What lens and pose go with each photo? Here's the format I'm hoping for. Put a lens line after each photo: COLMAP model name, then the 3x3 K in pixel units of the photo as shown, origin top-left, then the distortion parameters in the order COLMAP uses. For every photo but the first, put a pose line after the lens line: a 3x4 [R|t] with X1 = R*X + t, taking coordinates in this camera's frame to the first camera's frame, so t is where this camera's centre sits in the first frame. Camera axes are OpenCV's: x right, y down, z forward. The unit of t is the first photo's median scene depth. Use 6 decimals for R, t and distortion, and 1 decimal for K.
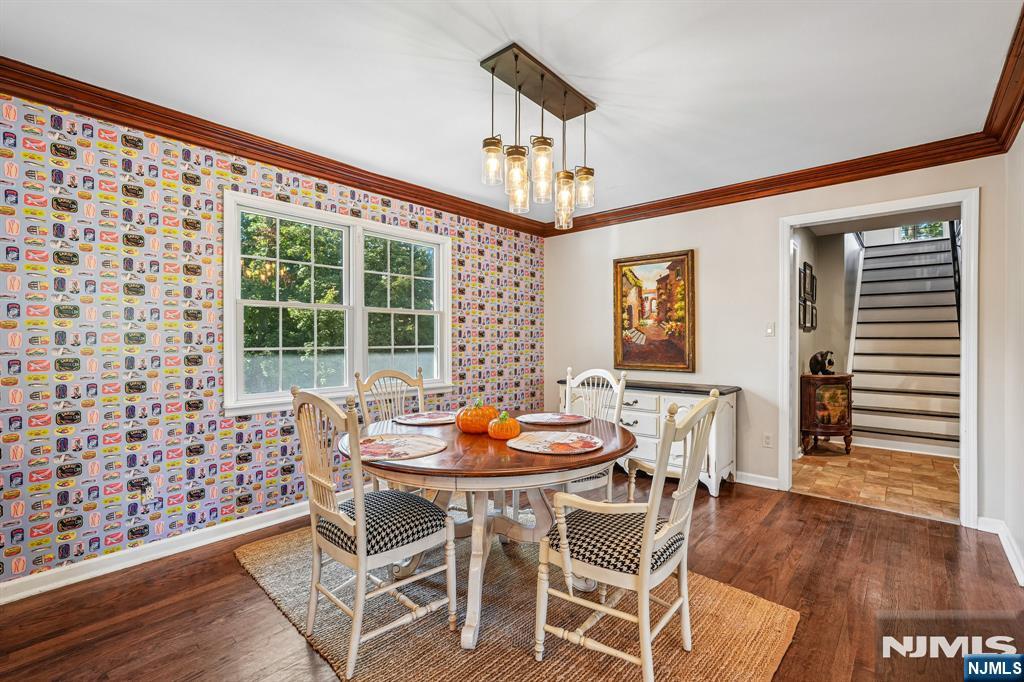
lens RADIAL K [[446.3, 0, 510.4], [0, 446.3, 345.9], [0, 0, 1]] dist [-0.013632, 0.000390]
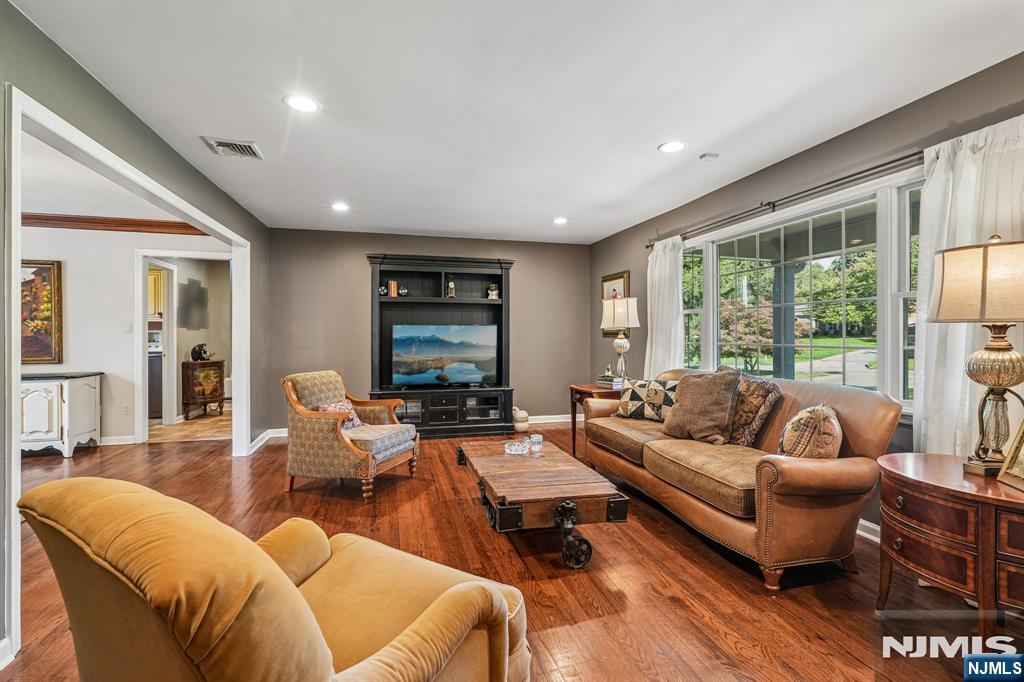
lens RADIAL K [[454.3, 0, 511.9], [0, 454.3, 334.7], [0, 0, 1]] dist [0.000176, 0.000054]
pose [[0.546958, 0.001198, 0.837159, 0.048234], [0.012608, 0.999874, -0.009668, 0.009296], [-0.837065, 0.015843, 0.546874, -0.656835]]
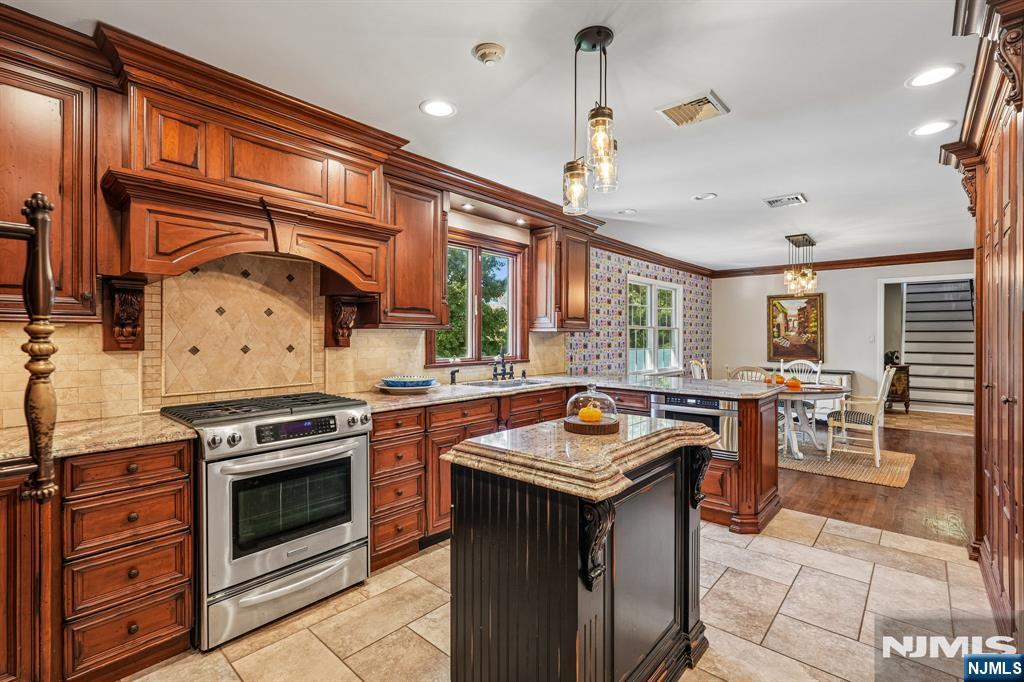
lens RADIAL K [[467.2, 0, 513.7], [0, 467.2, 336.6], [0, 0, 1]] dist [-0.000791, 0.000019]
pose [[0.999887, 0.001122, 0.015021, -0.792229], [-0.000899, 0.999889, -0.014876, -0.015048], [-0.015036, 0.014860, 0.999777, -0.779506]]
